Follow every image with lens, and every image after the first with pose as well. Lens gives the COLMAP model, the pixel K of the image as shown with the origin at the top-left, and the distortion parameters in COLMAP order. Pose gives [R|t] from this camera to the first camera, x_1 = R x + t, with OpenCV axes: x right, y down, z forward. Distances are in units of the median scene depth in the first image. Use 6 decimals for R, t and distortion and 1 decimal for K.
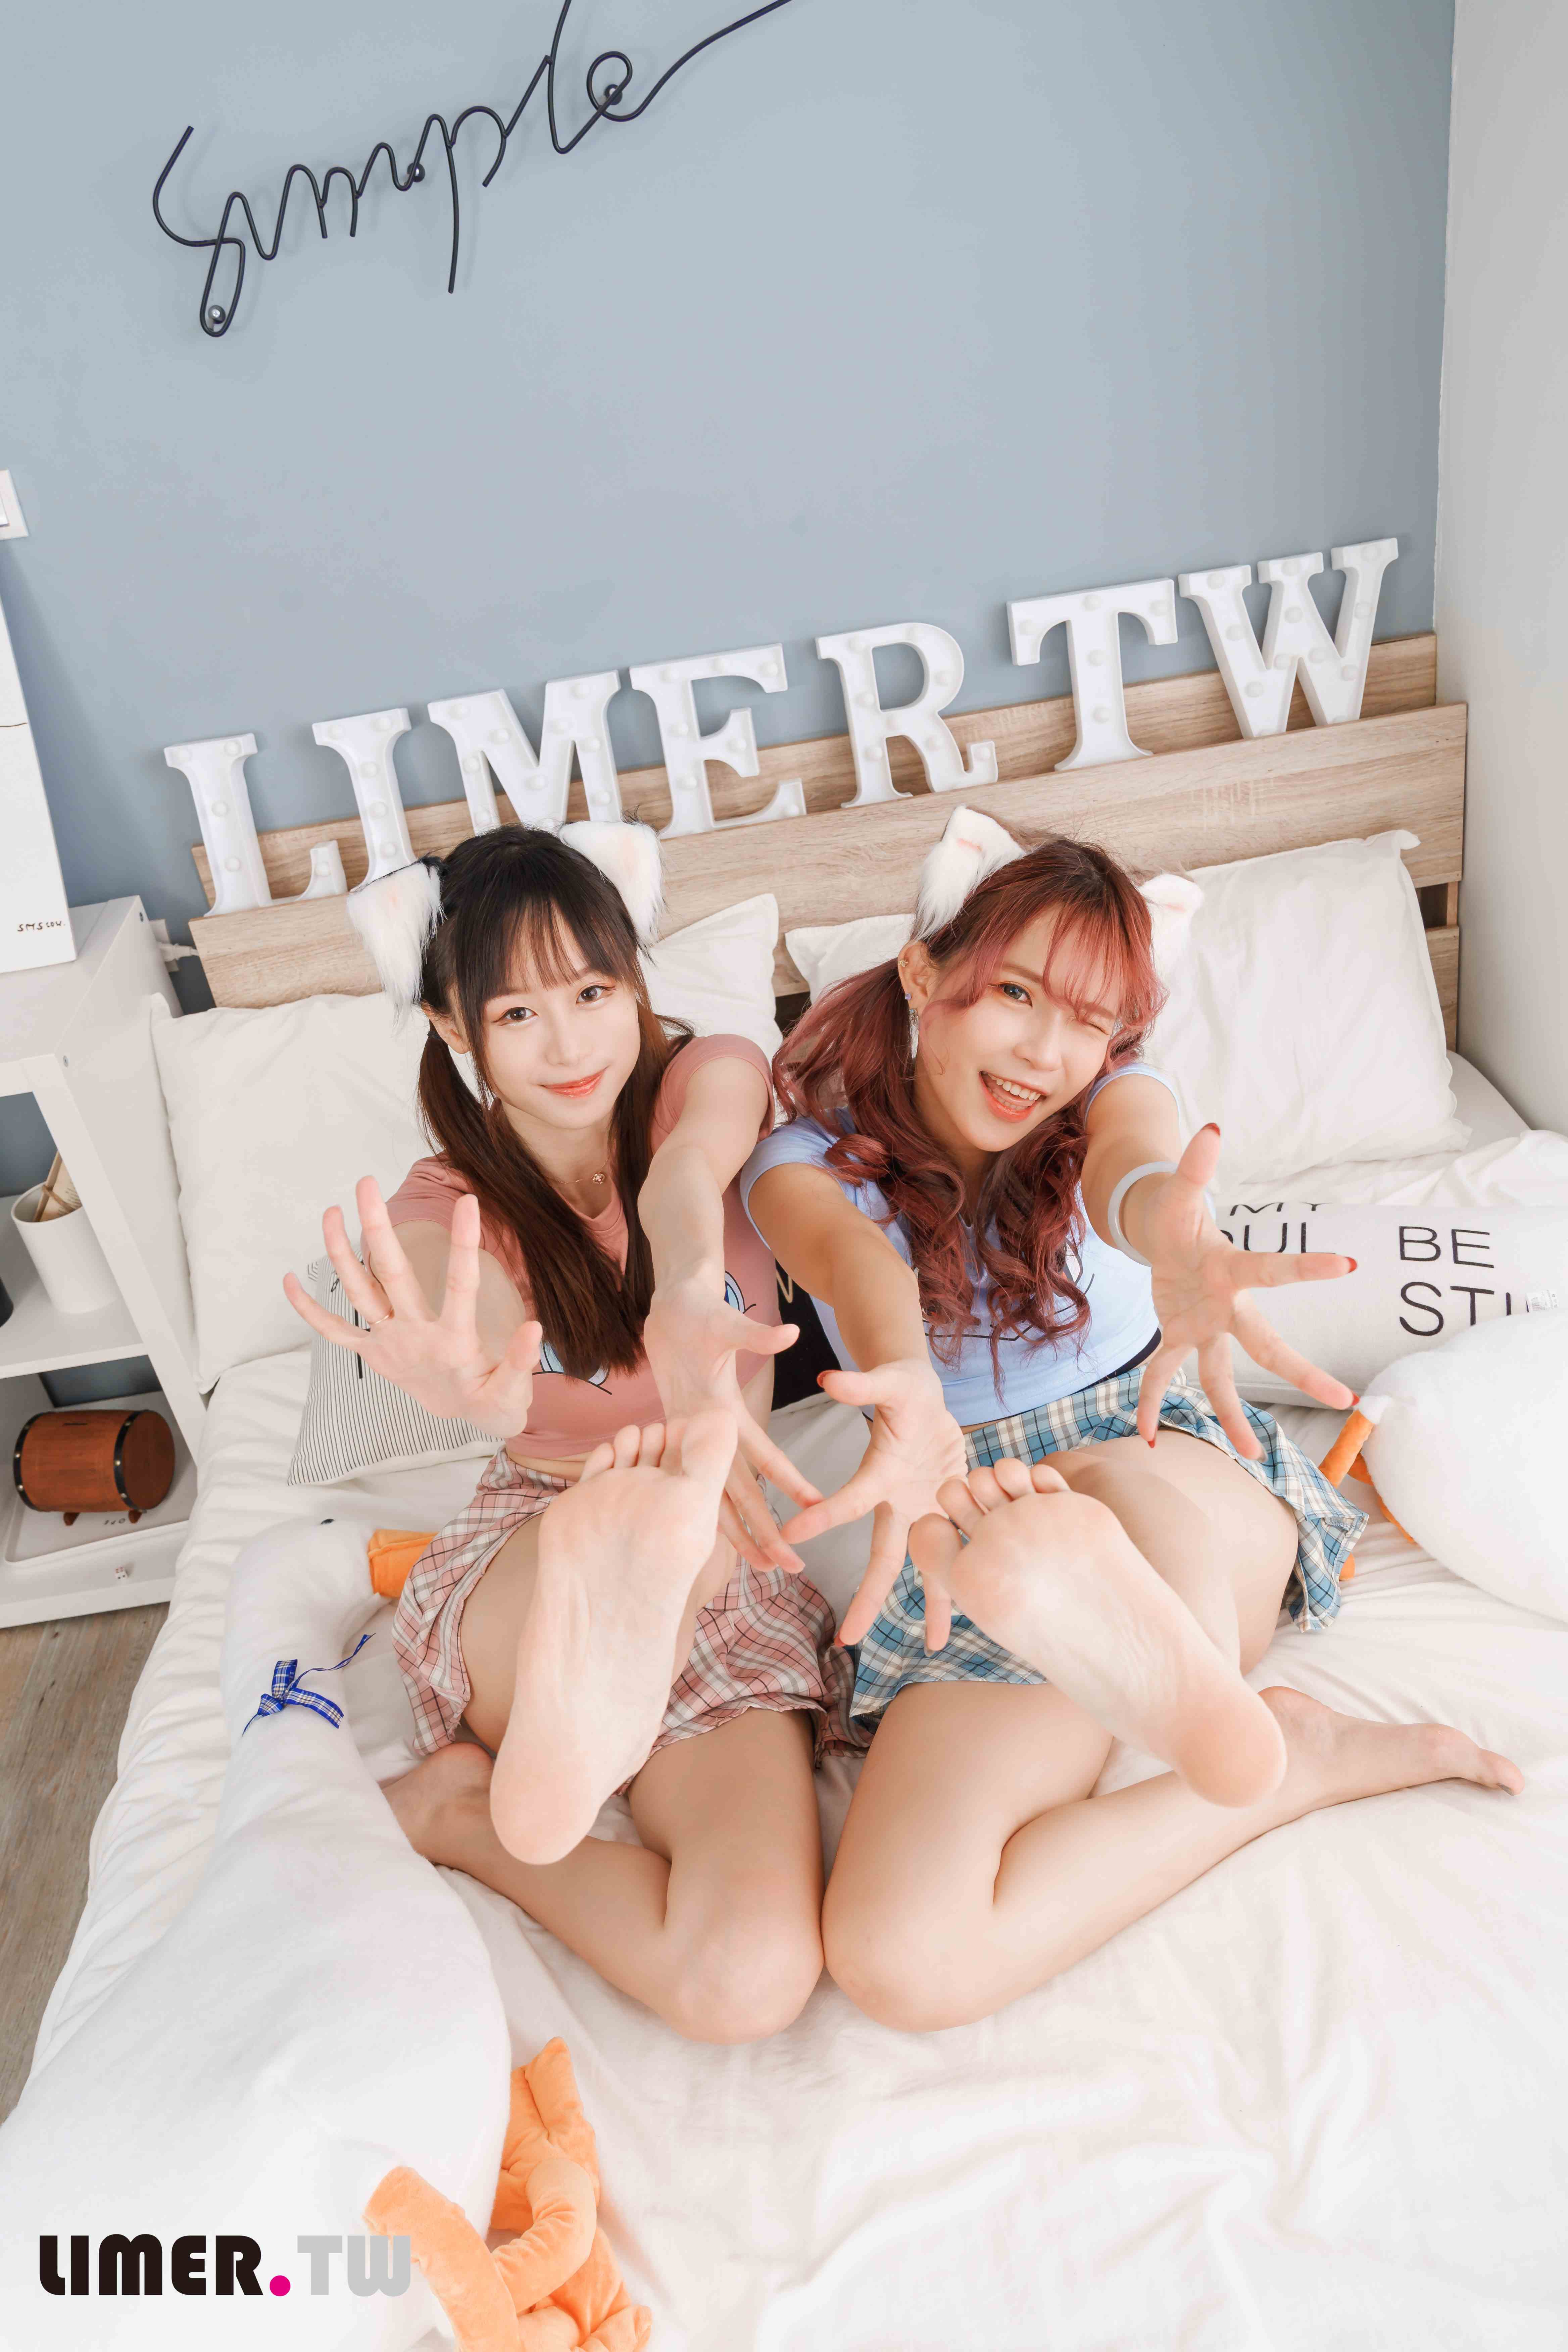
lens RADIAL K [[1890.3, 0, 810.6], [0, 1890.3, 1212.9], [0, 0, 1]] dist [0.003139, 0.000947]
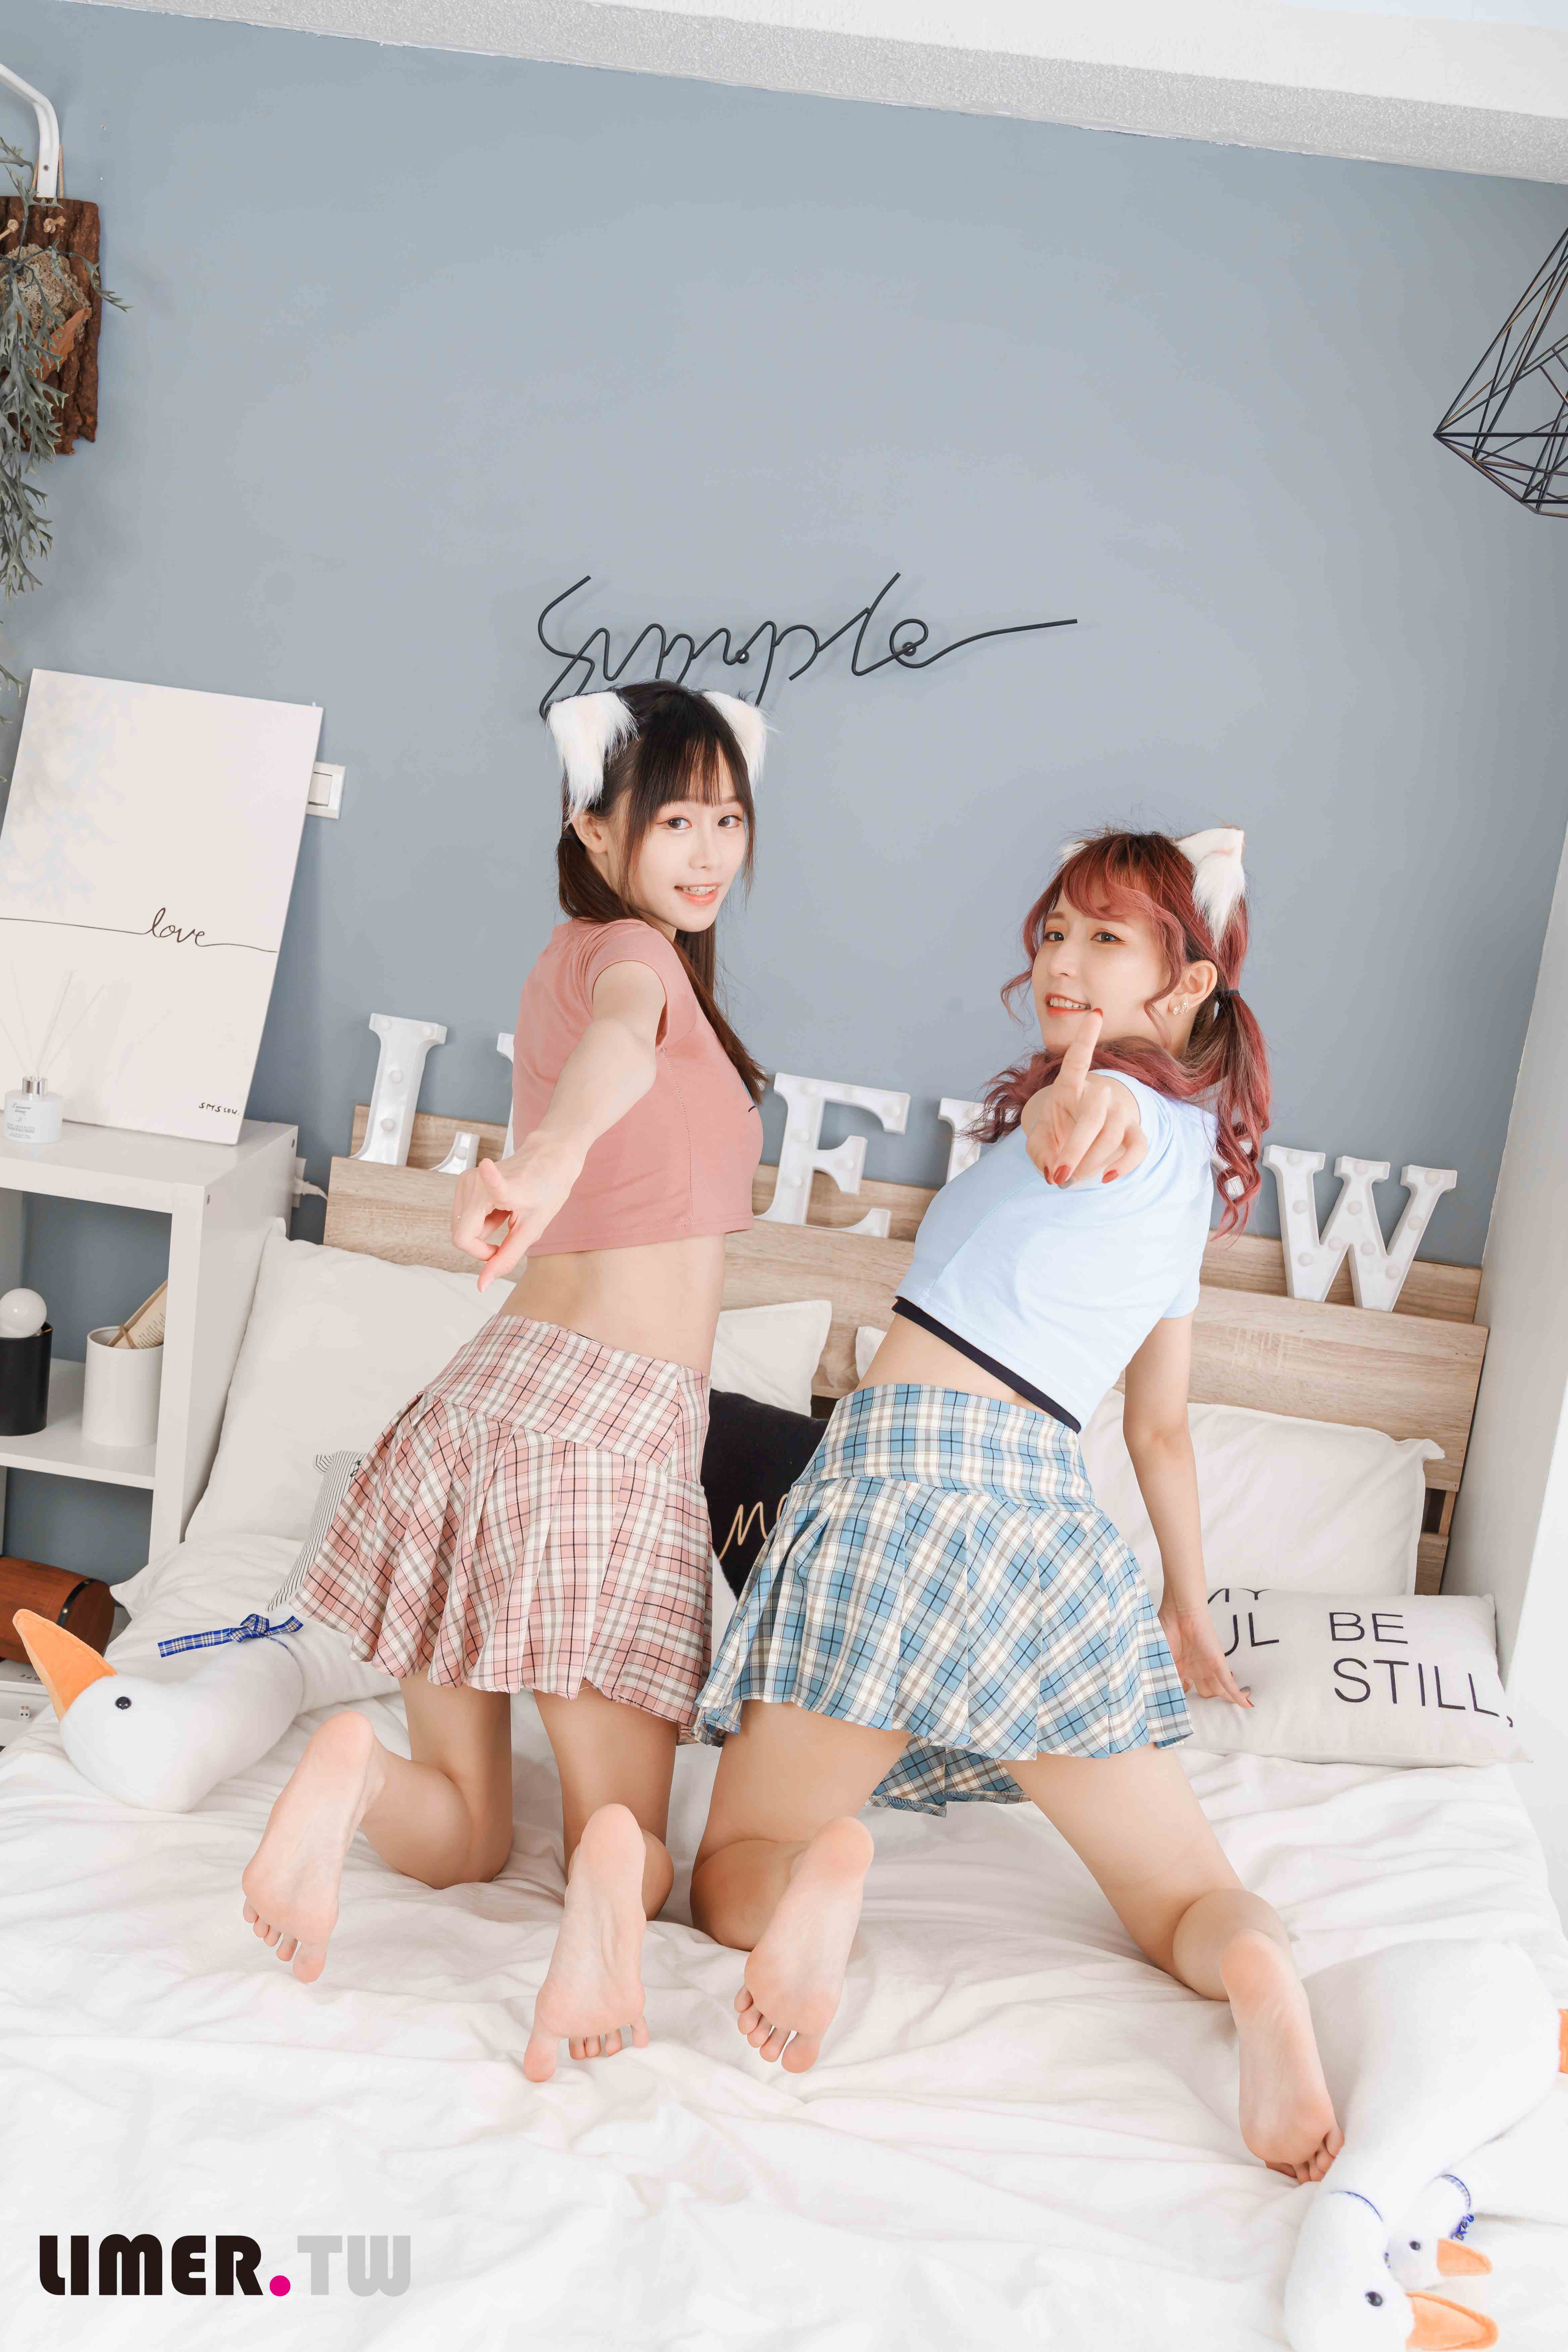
lens RADIAL K [[2629.6, 0, 799.7], [0, 2629.6, 1263.2], [0, 0, 1]] dist [0.018452, 0.027932]
pose [[0.948225, 0.301203, -0.100730, 0.109762], [-0.317535, 0.892653, -0.319911, 0.312911], [-0.006441, 0.335332, 0.942078, -0.449654]]
